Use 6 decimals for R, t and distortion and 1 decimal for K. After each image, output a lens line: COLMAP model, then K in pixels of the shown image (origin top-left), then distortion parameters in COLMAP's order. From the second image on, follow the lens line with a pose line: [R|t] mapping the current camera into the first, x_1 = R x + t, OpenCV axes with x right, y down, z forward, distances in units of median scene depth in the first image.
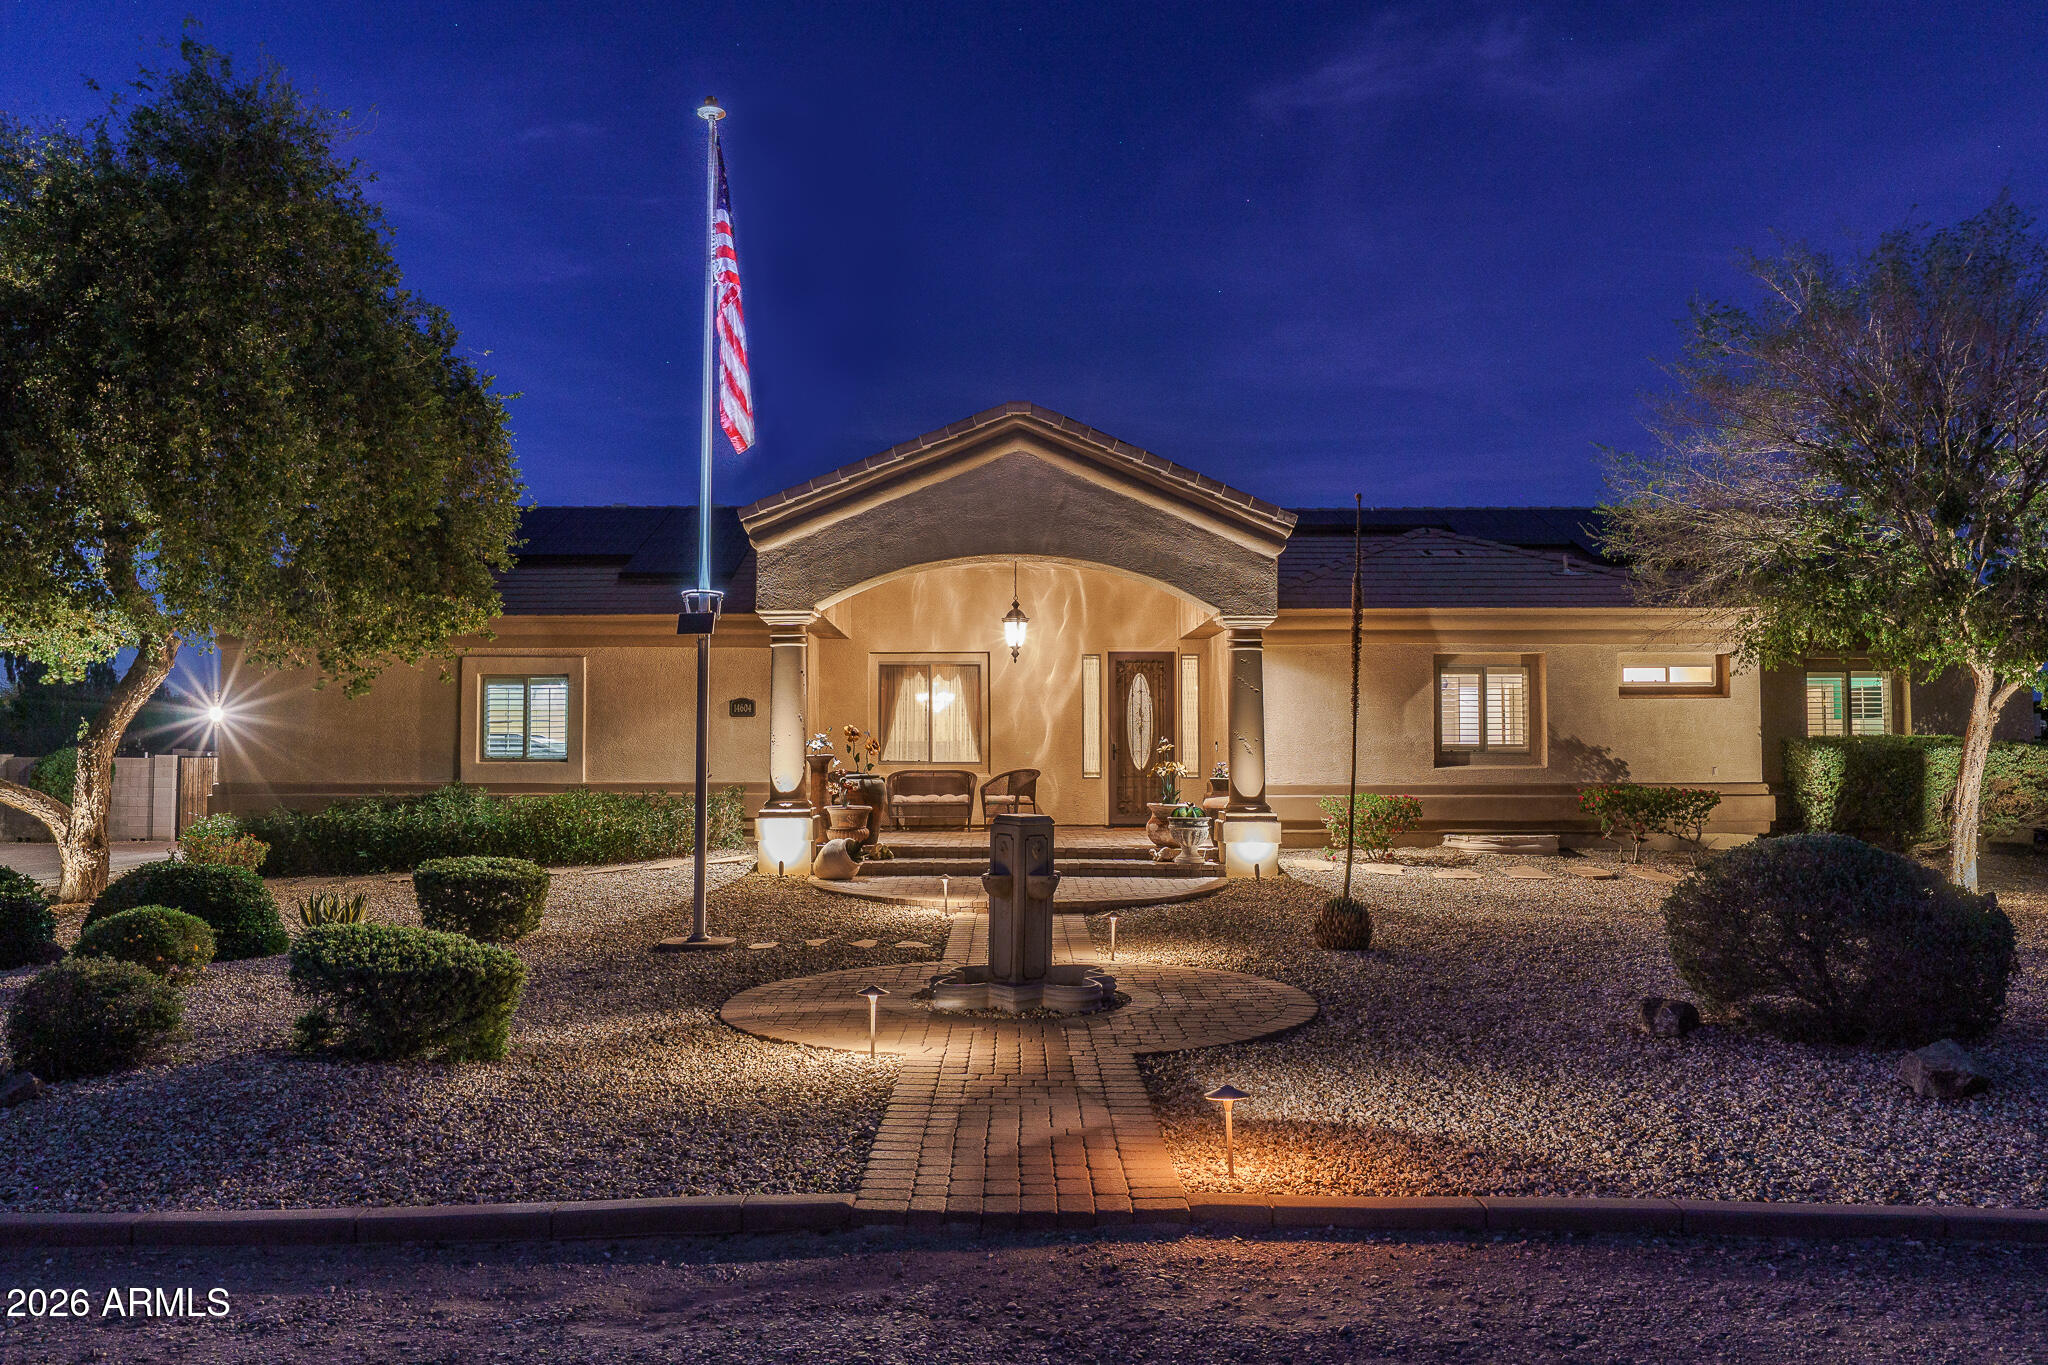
lens RADIAL K [[1565.9, 0, 1024.0], [0, 1565.9, 682.5], [0, 0, 1]] dist [0.002050, 0.002012]
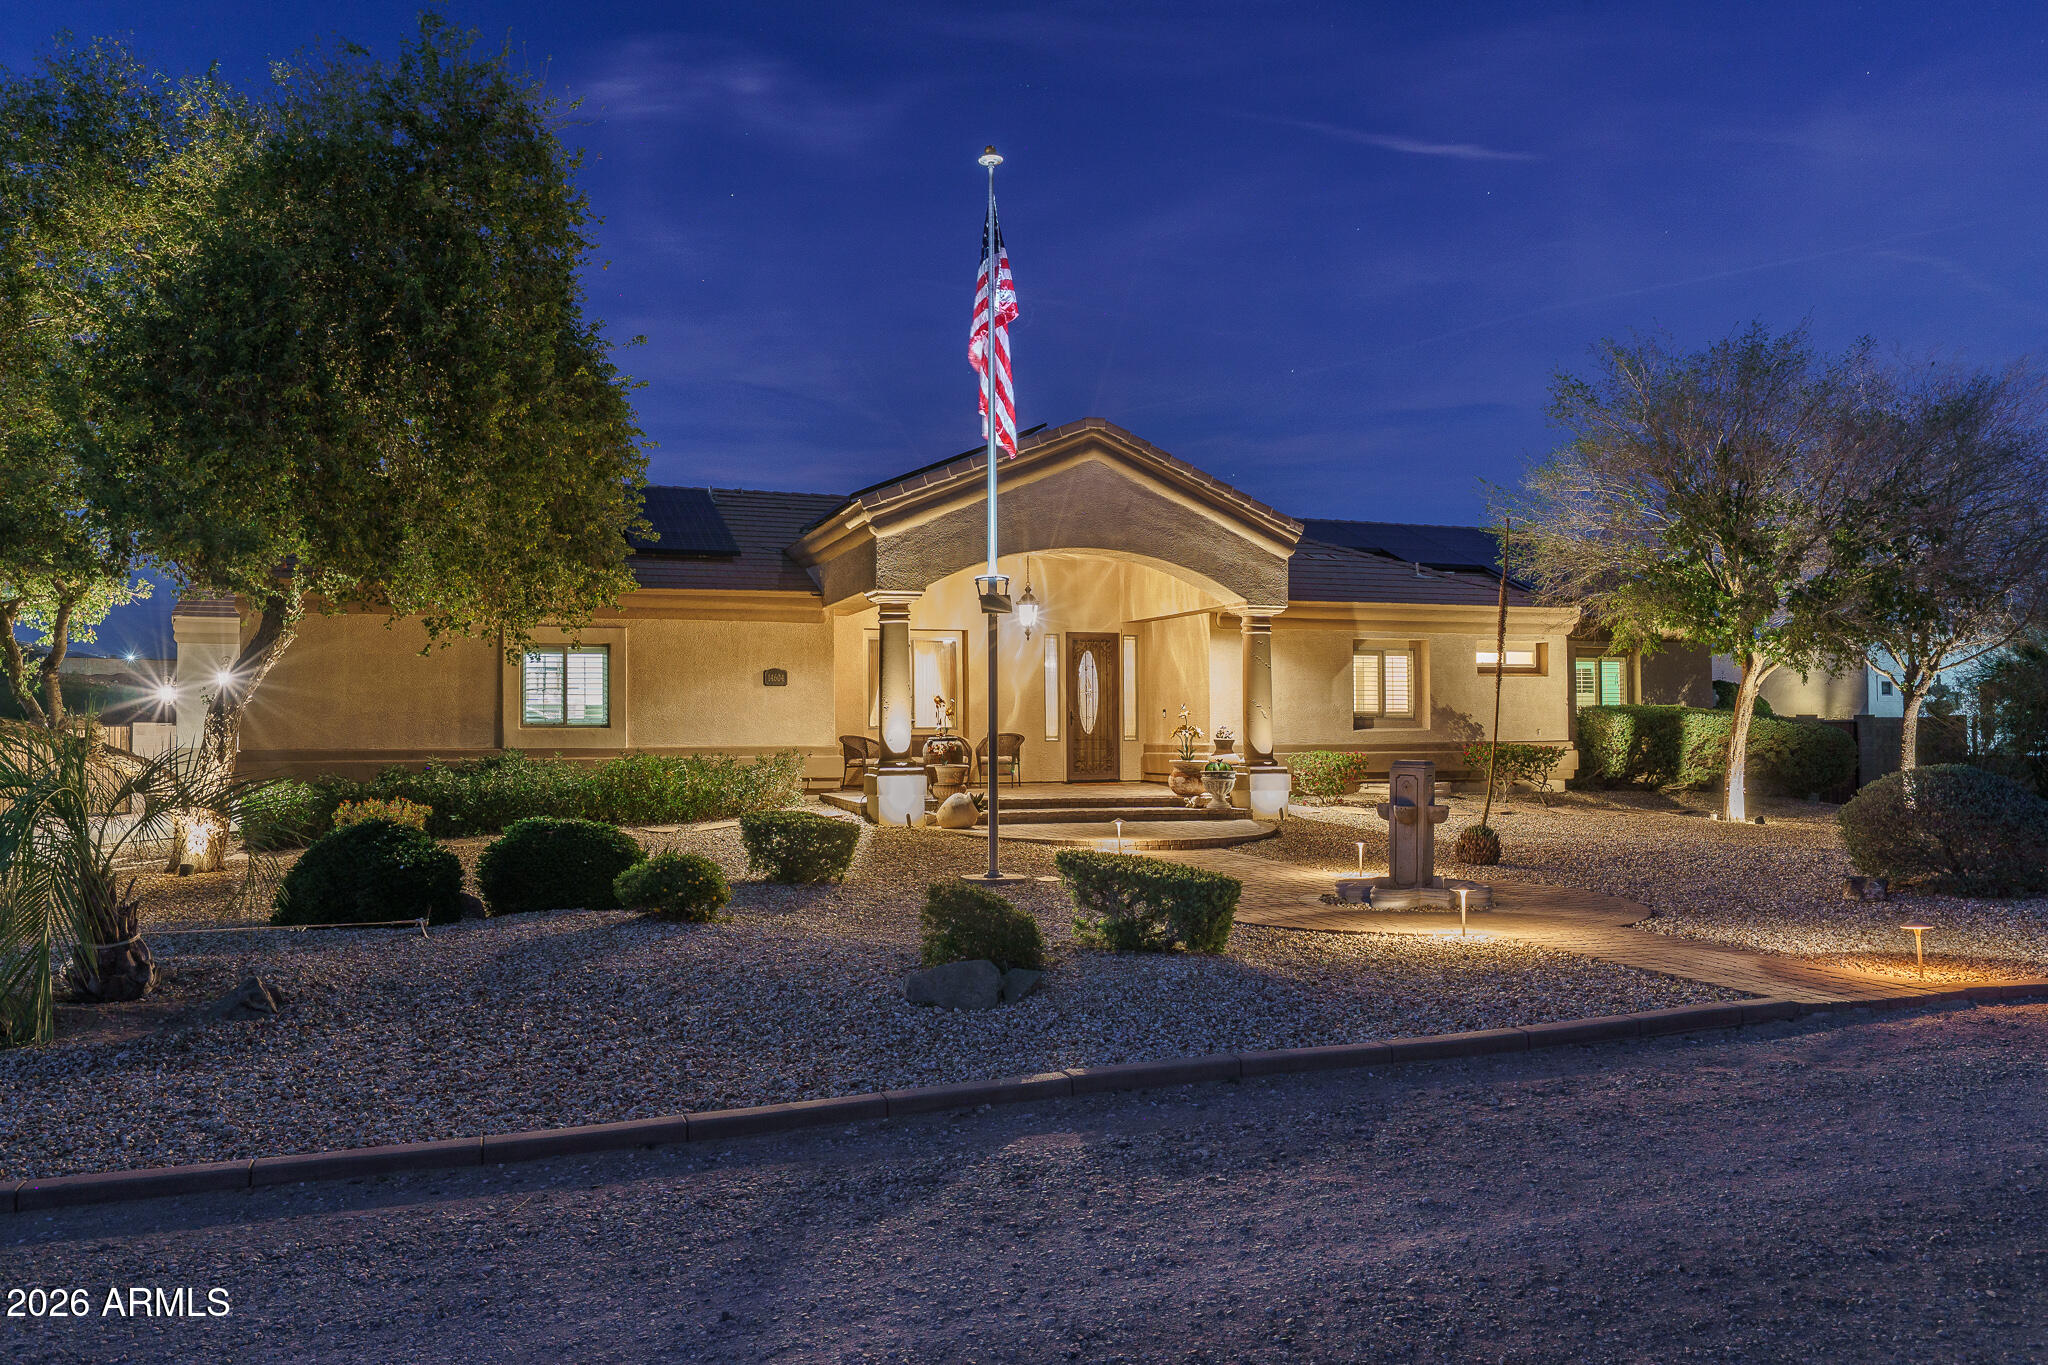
lens RADIAL K [[1496.1, 0, 1024.0], [0, 1496.1, 682.5], [0, 0, 1]] dist [-0.006997, -0.003252]
pose [[0.942944, 0.007348, 0.332870, -0.383035], [-0.013014, 0.999806, 0.014795, 0.002238], [-0.332697, -0.018283, 0.942857, -0.035273]]
